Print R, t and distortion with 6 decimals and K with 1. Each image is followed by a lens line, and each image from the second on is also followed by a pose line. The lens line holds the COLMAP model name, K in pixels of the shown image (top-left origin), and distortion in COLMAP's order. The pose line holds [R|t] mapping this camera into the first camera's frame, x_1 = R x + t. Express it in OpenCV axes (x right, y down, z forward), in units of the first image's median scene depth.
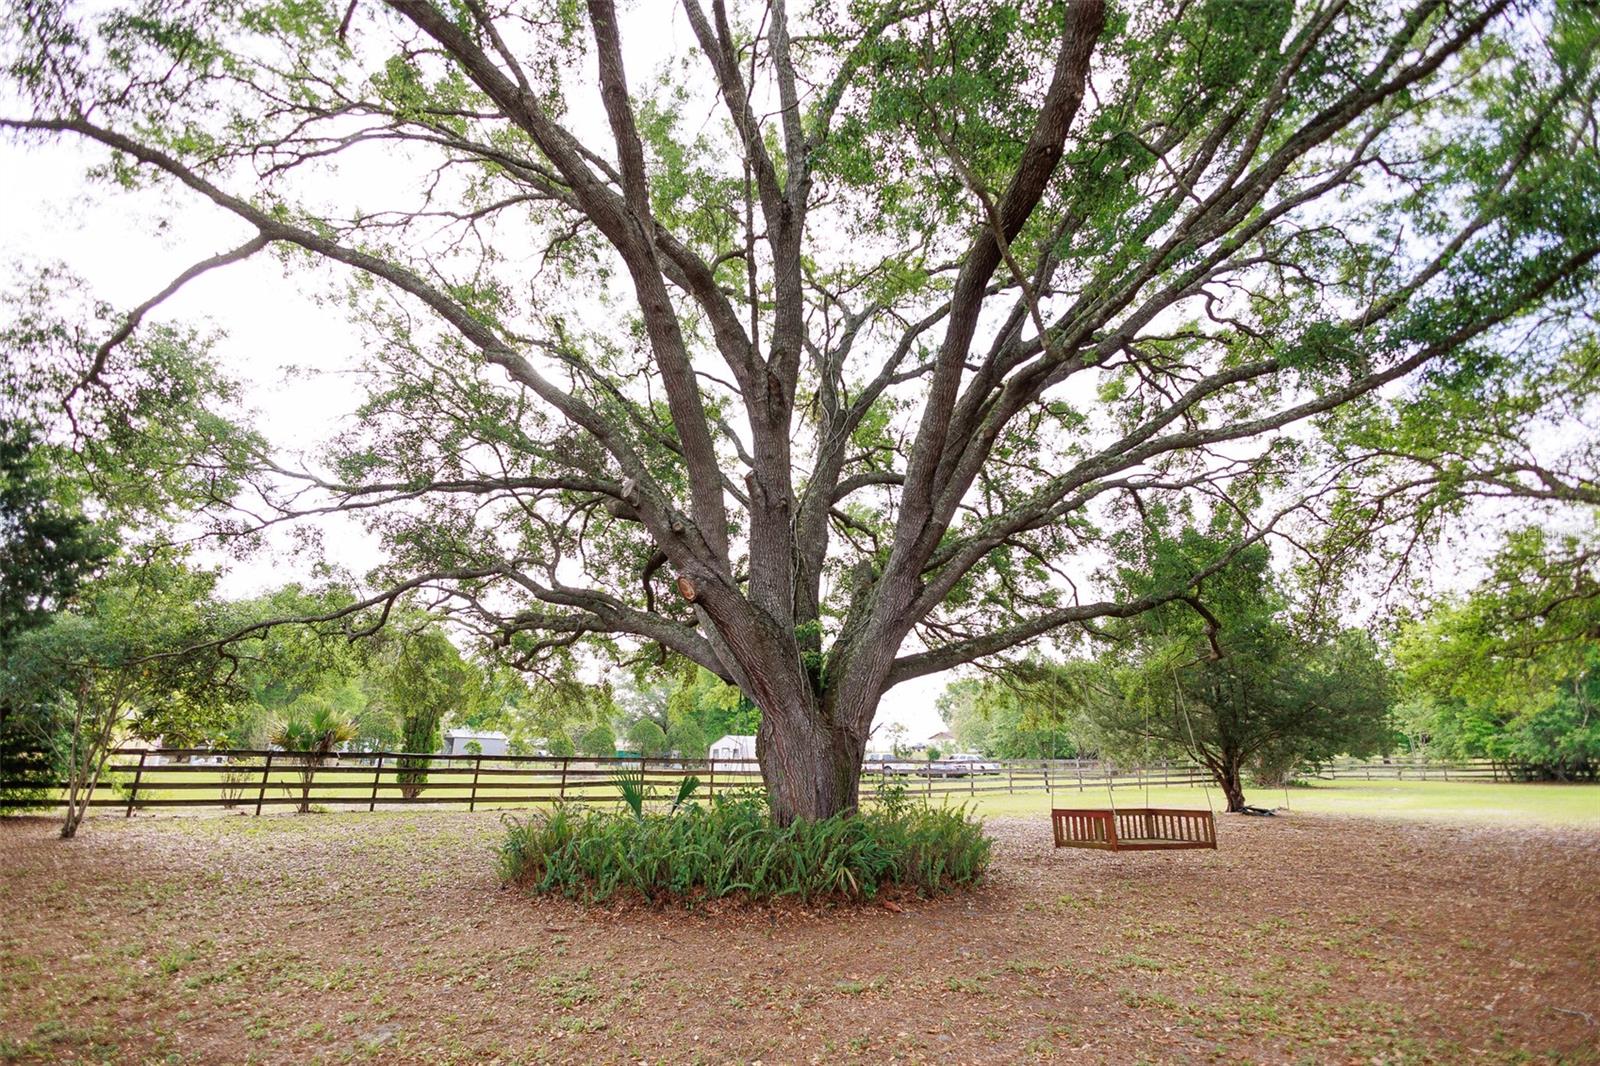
lens RADIAL K [[717.1, 0, 800.0], [0, 717.1, 533.0], [0, 0, 1]] dist [0.000635, -0.010011]
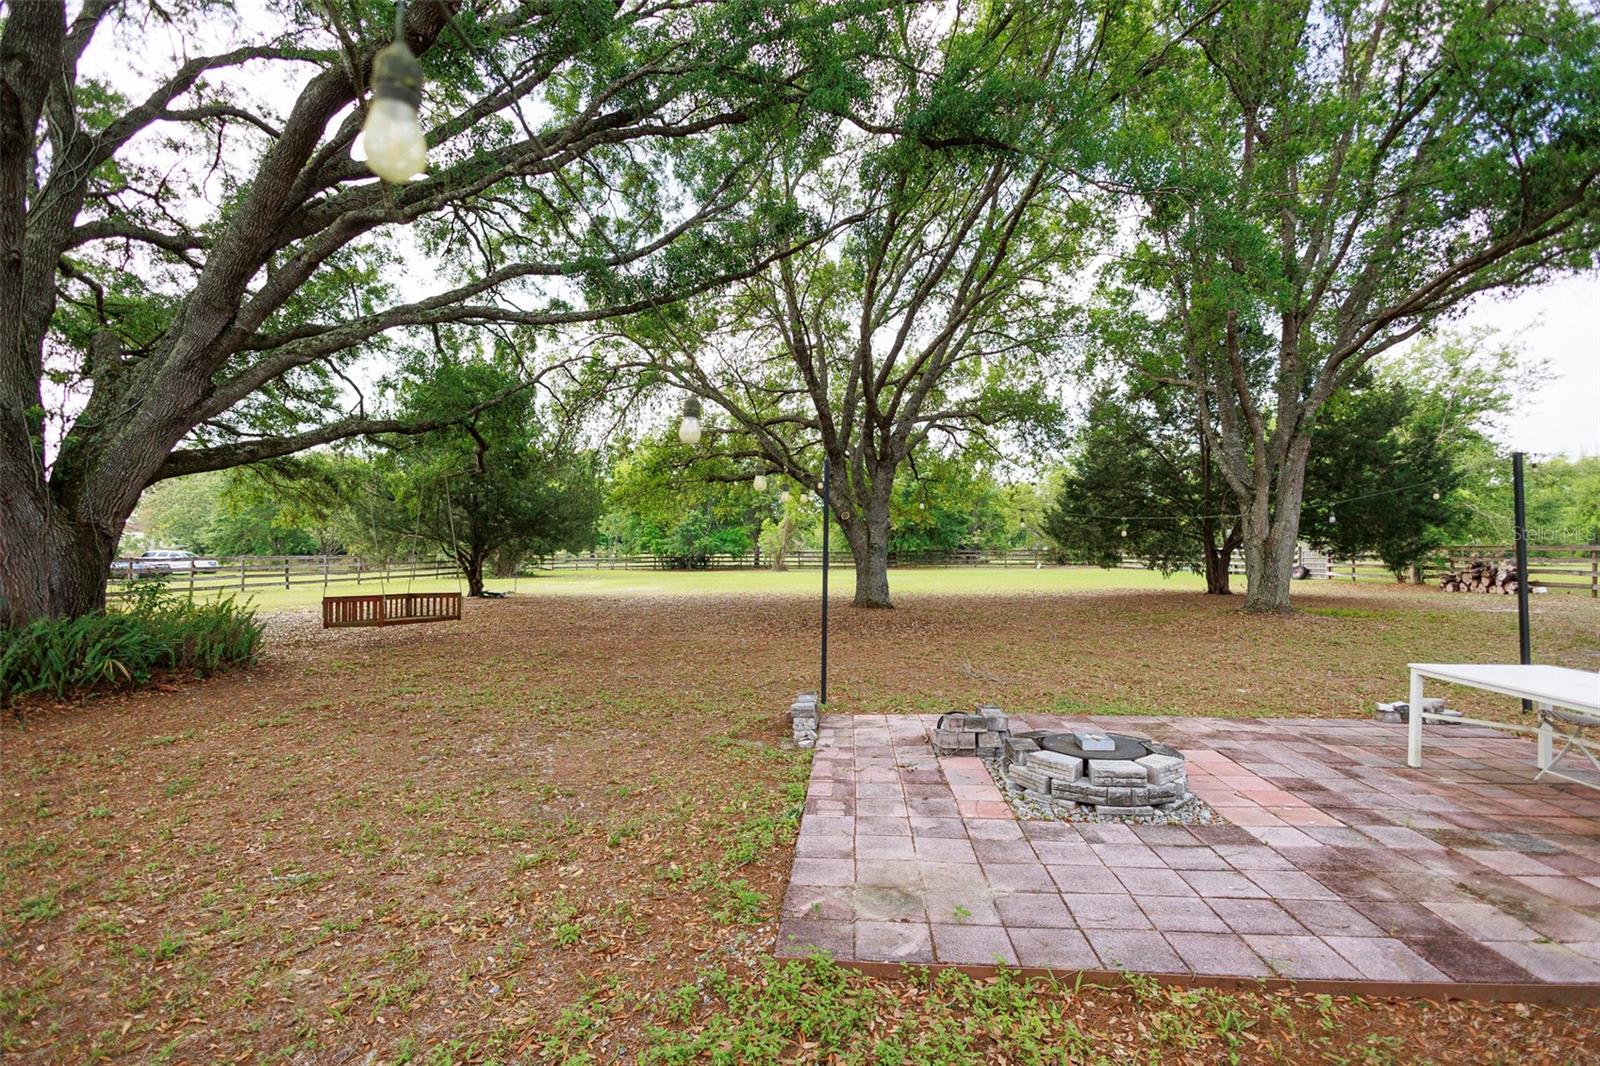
lens RADIAL K [[751.6, 0, 801.5], [0, 751.6, 560.3], [0, 0, 1]] dist [0.025531, -0.000820]
pose [[0.595688, -0.012537, 0.803118, -0.099098], [-0.235589, 0.953175, 0.189620, -0.044994], [-0.767889, -0.302160, 0.564841, -0.144711]]
